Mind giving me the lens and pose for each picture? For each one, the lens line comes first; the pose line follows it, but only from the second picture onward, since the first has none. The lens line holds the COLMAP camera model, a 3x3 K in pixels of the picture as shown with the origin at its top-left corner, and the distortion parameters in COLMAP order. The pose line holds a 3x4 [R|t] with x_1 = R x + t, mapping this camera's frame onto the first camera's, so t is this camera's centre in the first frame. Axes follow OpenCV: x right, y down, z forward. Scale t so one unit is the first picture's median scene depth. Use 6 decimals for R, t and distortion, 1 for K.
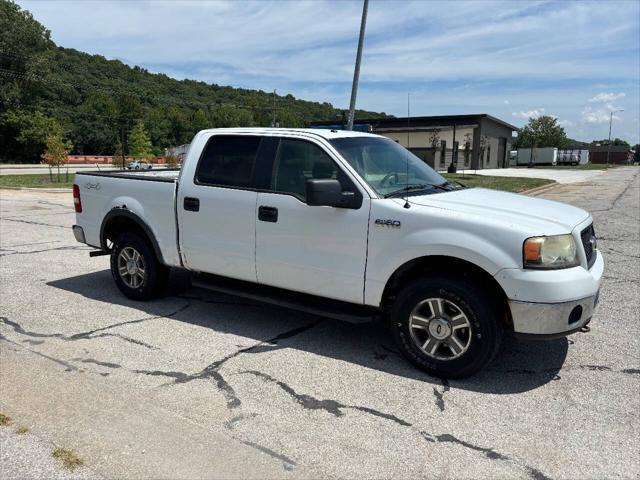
lens RADIAL K [[484.6, 0, 311.2], [0, 484.6, 241.5], [0, 0, 1]] dist [0.037950, -0.035118]
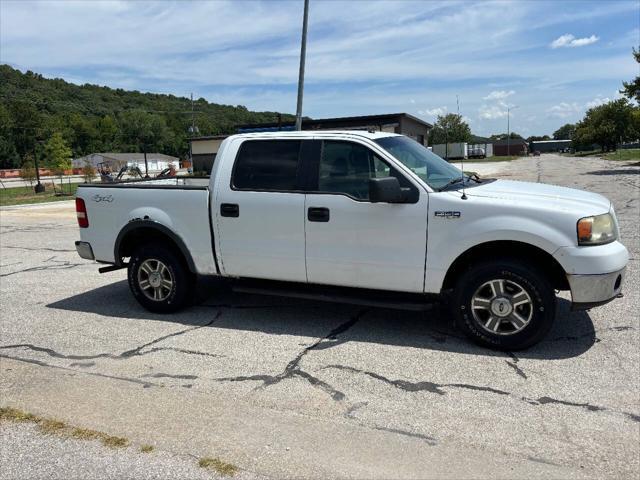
lens RADIAL K [[485.3, 0, 320.0], [0, 485.3, 240.0], [0, 0, 1]] dist [0.043303, -0.043474]
pose [[0.982231, -0.071964, 0.173331, -0.268165], [0.073312, 0.997308, -0.001380, -0.000410], [-0.172765, 0.014062, 0.984863, -0.016718]]
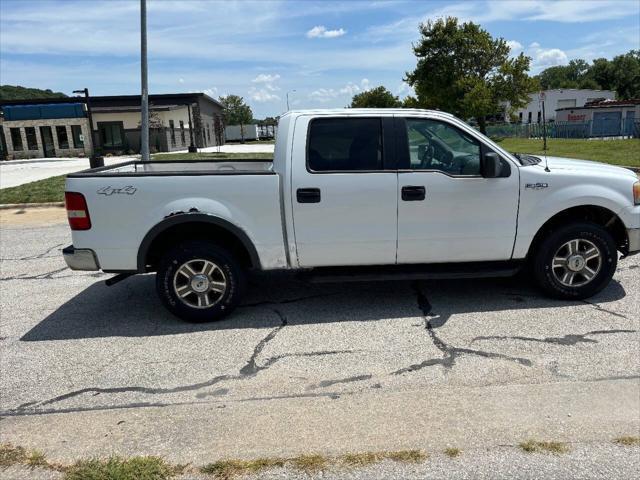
lens RADIAL K [[485.3, 0, 320.0], [0, 485.3, 240.0], [0, 0, 1]] dist [0.043303, -0.043474]
pose [[0.806689, -0.168978, 0.566303, -0.841055], [0.147644, 0.985489, 0.083741, -0.074026], [-0.572236, 0.016058, 0.819932, 0.272354]]
